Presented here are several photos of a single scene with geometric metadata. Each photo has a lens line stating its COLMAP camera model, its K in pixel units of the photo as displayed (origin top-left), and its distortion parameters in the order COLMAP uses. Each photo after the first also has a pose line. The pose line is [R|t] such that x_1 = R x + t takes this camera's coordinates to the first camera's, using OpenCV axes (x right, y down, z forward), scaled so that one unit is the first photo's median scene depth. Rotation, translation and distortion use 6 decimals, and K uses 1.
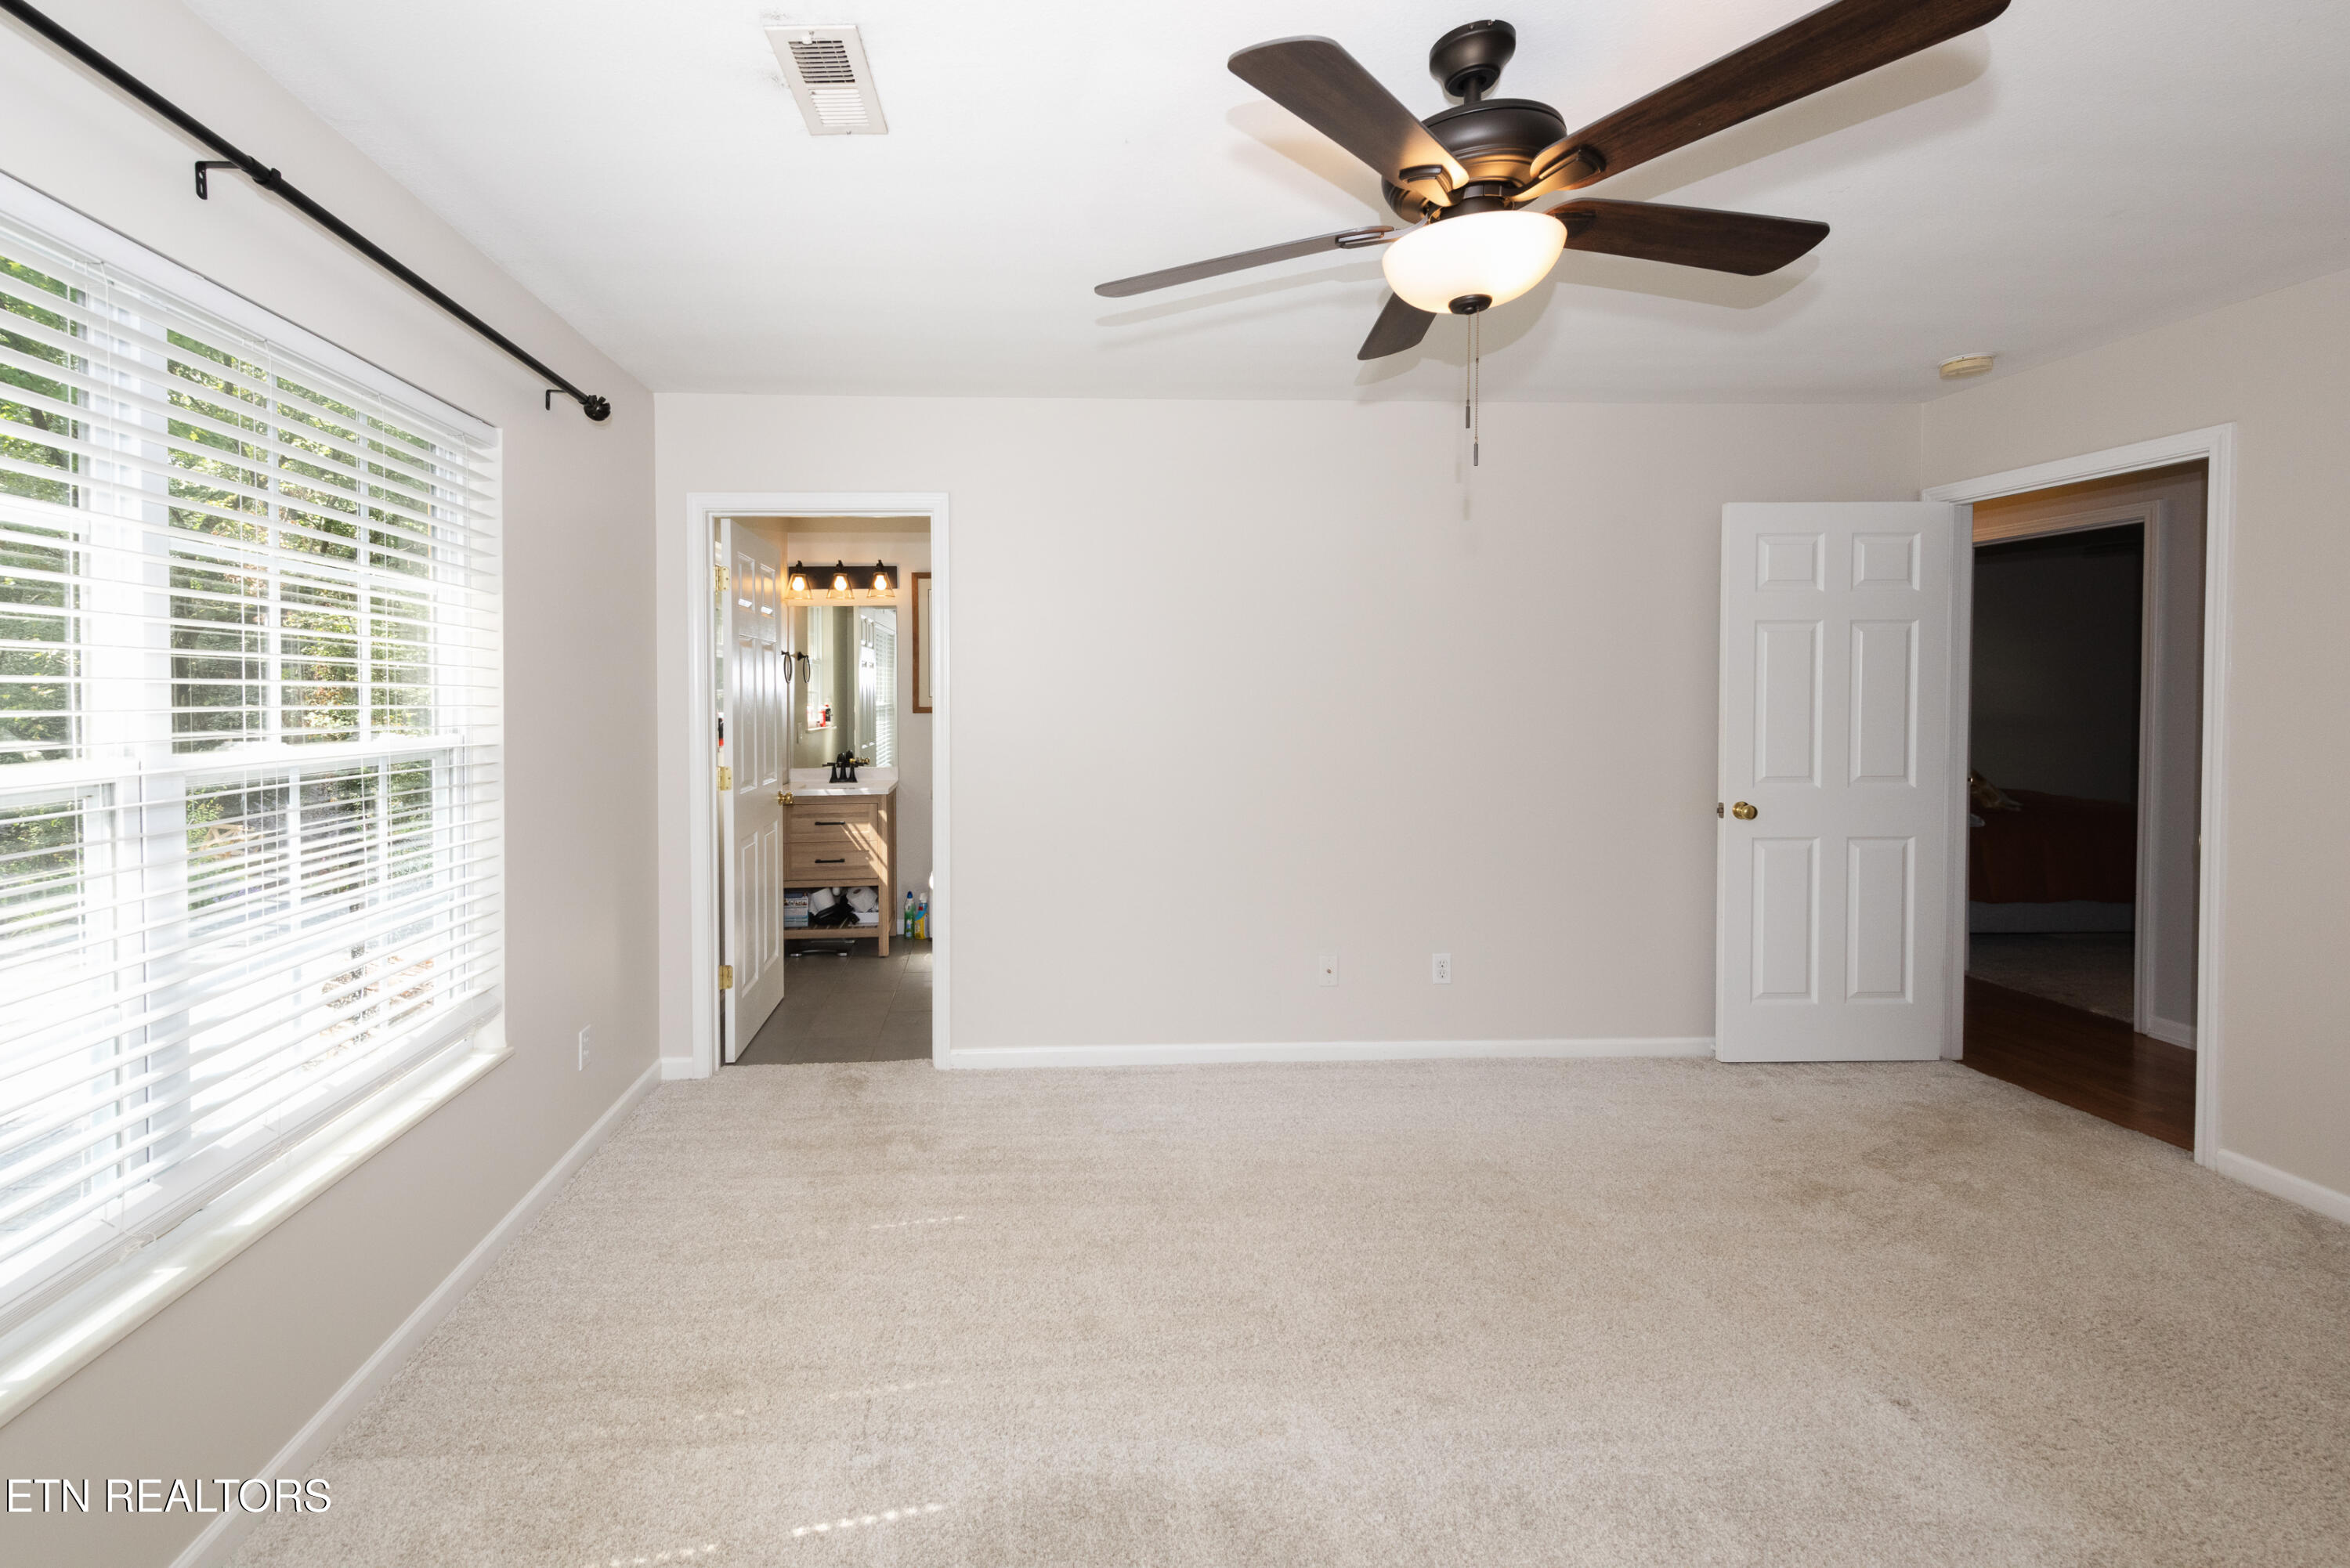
lens RADIAL K [[1019.3, 0, 1171.1], [0, 1019.3, 708.6], [0, 0, 1]] dist [0.032241, -0.008203]
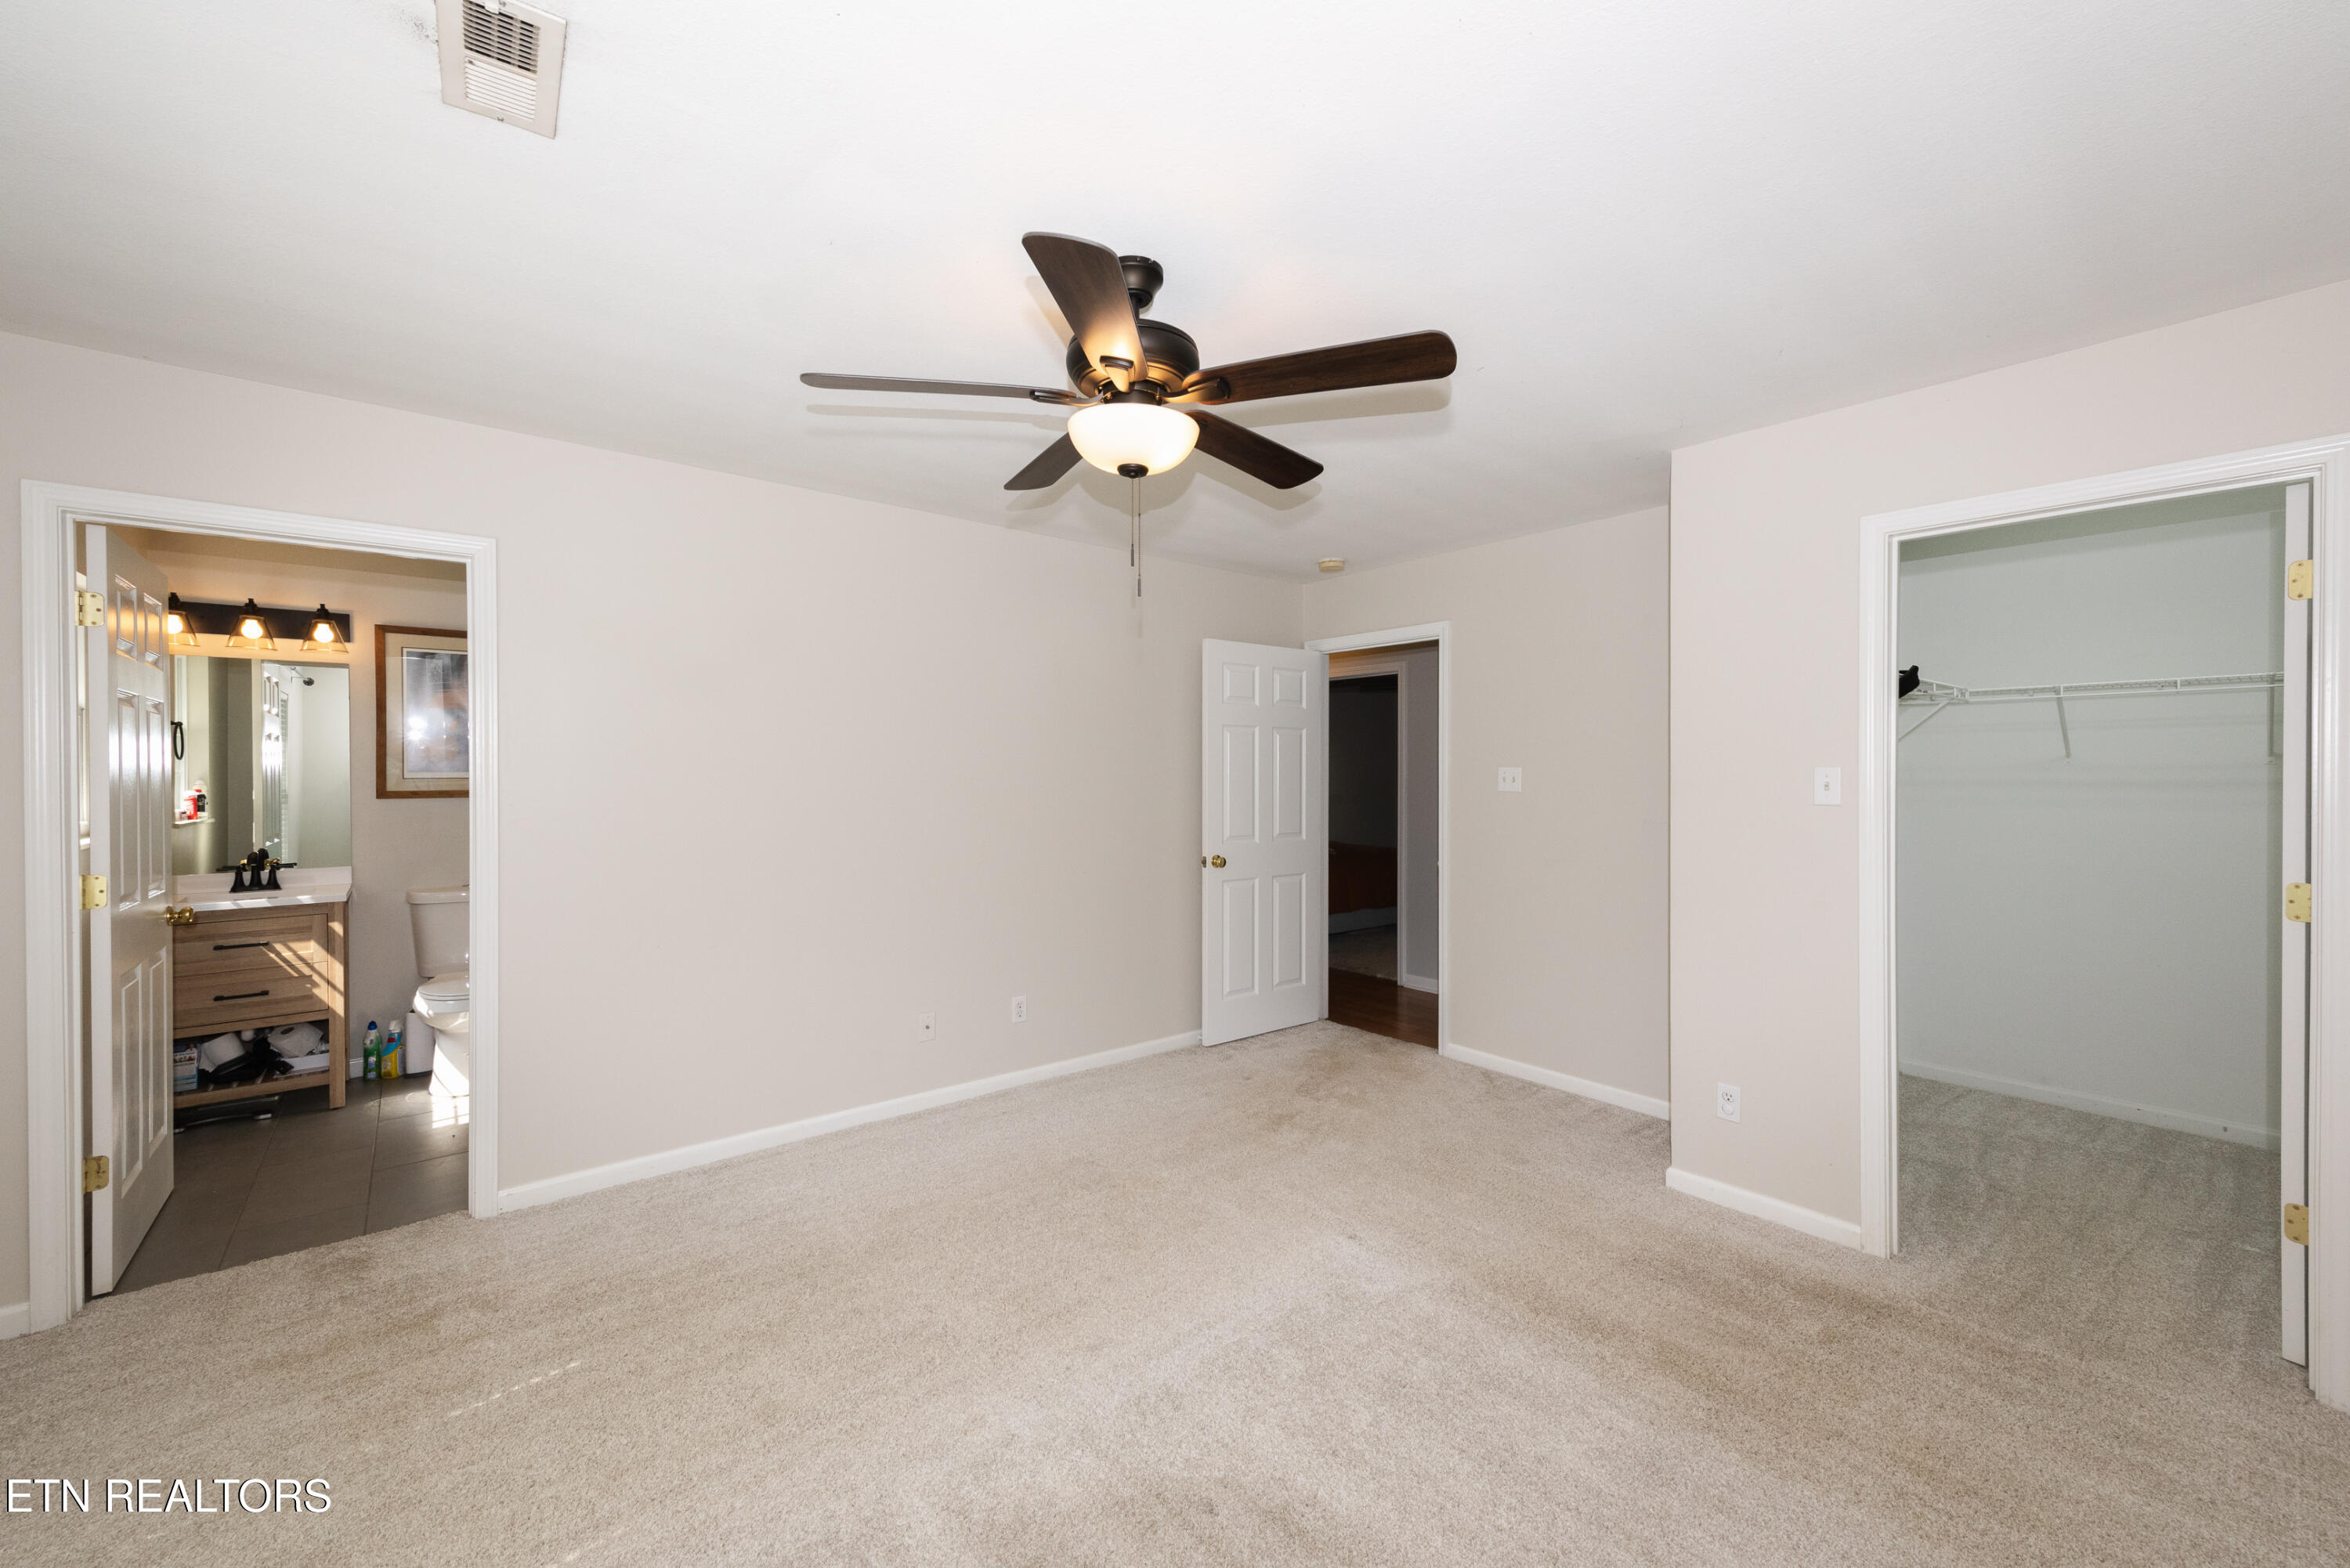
lens RADIAL K [[948.5, 0, 1175.0], [0, 948.5, 784.0], [0, 0, 1]] dist [0.041587, -0.011178]
pose [[0.800505, -0.001168, 0.599325, -0.254136], [0.008512, 0.999919, -0.009421, 0.006724], [-0.599265, 0.012643, 0.800451, 0.012607]]
